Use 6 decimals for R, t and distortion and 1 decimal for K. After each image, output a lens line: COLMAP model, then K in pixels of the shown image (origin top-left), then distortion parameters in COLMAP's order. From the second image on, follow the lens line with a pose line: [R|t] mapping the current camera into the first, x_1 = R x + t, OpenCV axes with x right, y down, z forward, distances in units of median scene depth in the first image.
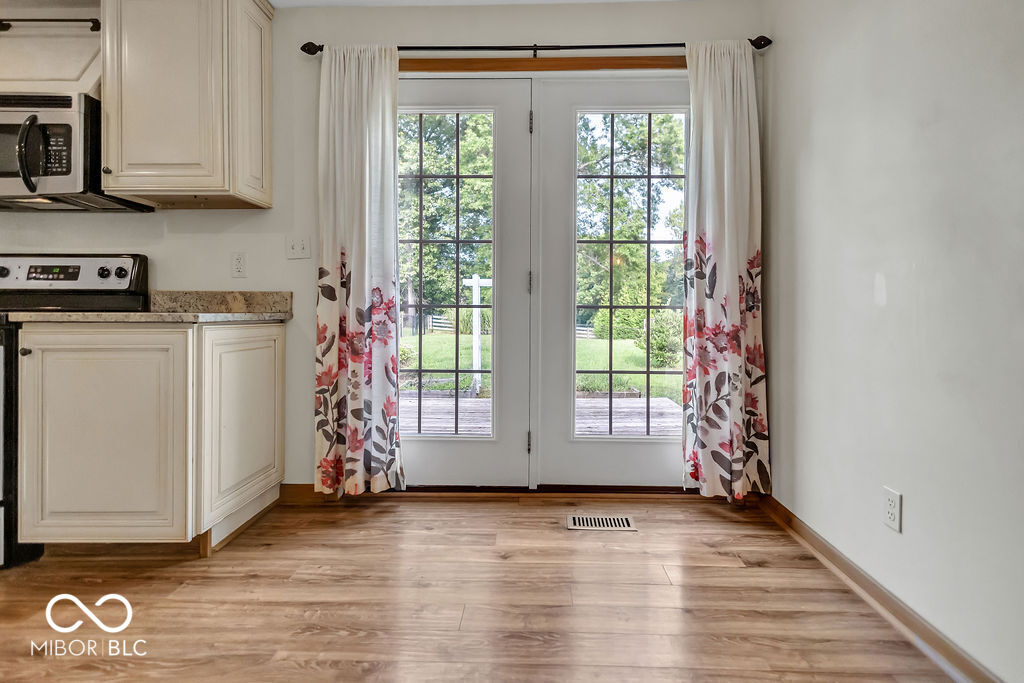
lens RADIAL K [[487.2, 0, 535.7], [0, 487.2, 310.7], [0, 0, 1]] dist [0.006329, -0.001707]
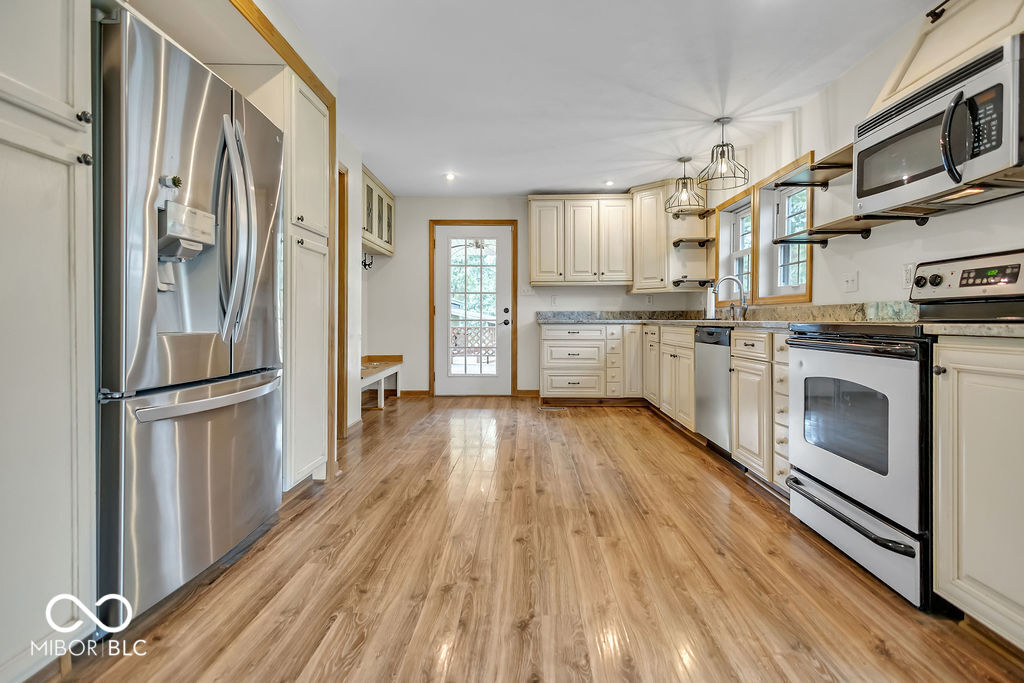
lens RADIAL K [[487.2, 0, 519.7], [0, 487.2, 322.2], [0, 0, 1]] dist [0.006329, -0.001707]
pose [[-0.014119, 0.001825, -0.999899, -0.159174], [0.000582, 0.999998, 0.001817, -0.000914], [0.999900, -0.000556, -0.014120, 0.242931]]
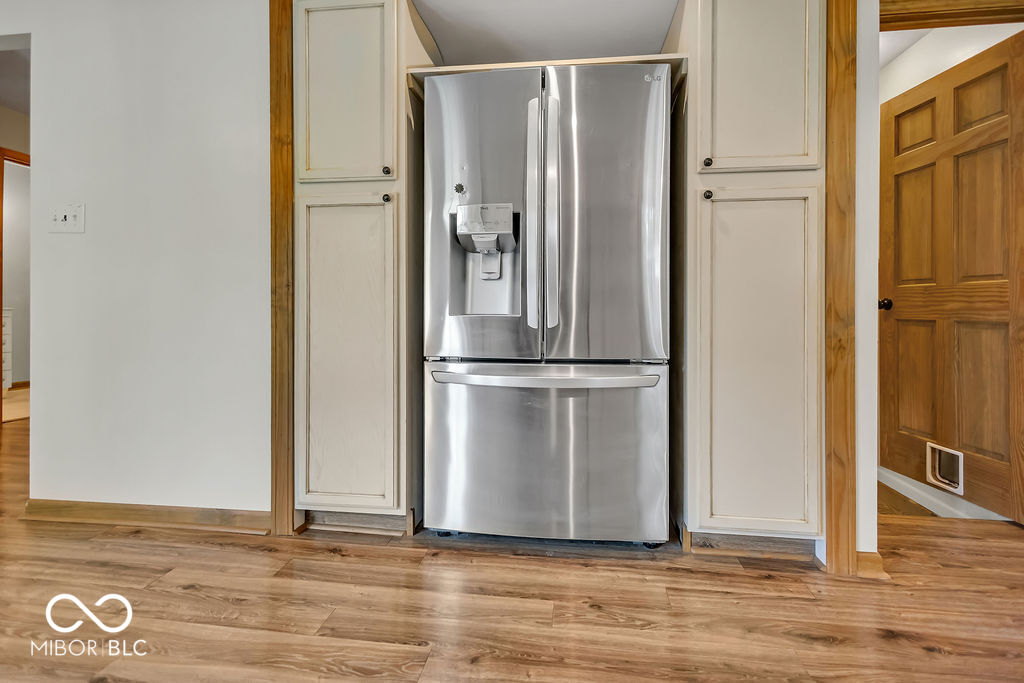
lens RADIAL K [[487.2, 0, 506.3], [0, 487.2, 309.5], [0, 0, 1]] dist [0.006329, -0.001707]
pose [[-0.992254, -0.007124, 0.124022, -1.024661], [-0.007291, 0.999973, -0.000893, 0.008360], [-0.124013, -0.001790, -0.992279, 0.554918]]
